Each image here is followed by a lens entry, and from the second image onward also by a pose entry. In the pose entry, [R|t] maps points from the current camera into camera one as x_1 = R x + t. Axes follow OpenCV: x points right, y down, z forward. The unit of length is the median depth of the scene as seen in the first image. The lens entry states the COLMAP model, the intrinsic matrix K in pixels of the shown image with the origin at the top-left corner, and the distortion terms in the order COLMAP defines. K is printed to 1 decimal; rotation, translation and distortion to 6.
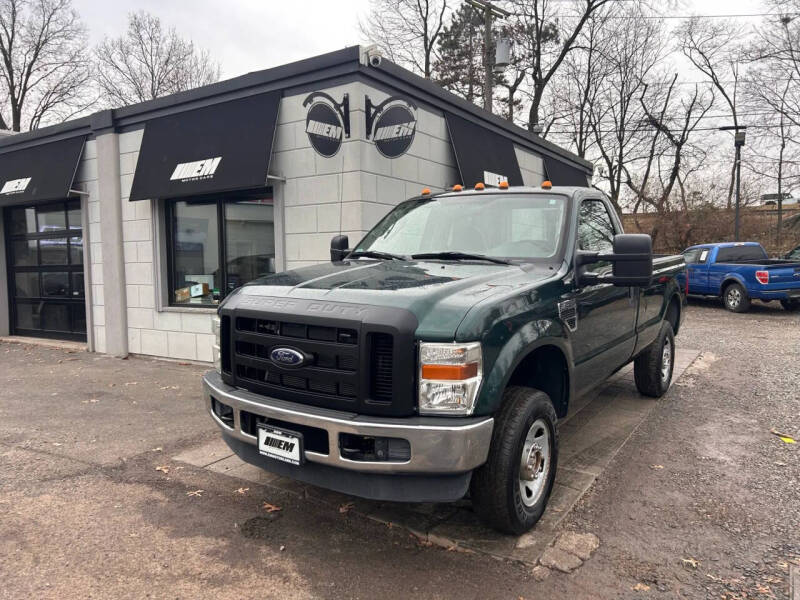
lens RADIAL K [[594.2, 0, 400.0], [0, 594.2, 300.0], [0, 0, 1]] dist [0.045600, -0.044108]
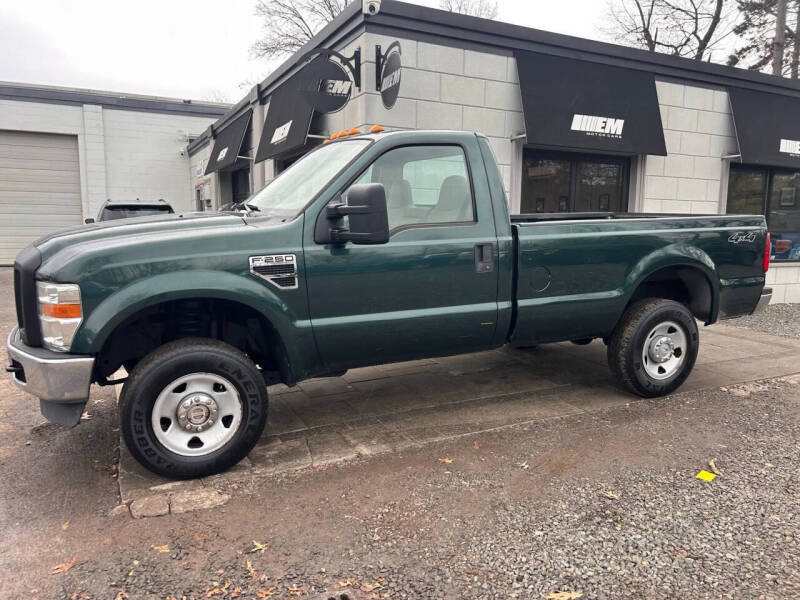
lens RADIAL K [[594.6, 0, 403.7], [0, 594.6, 301.3], [0, 0, 1]] dist [0.047736, -0.047593]
pose [[0.860385, 0.085970, -0.502341, 0.857378], [-0.053041, 0.995422, 0.079511, -0.011625], [0.506876, -0.041766, 0.861006, 0.274749]]
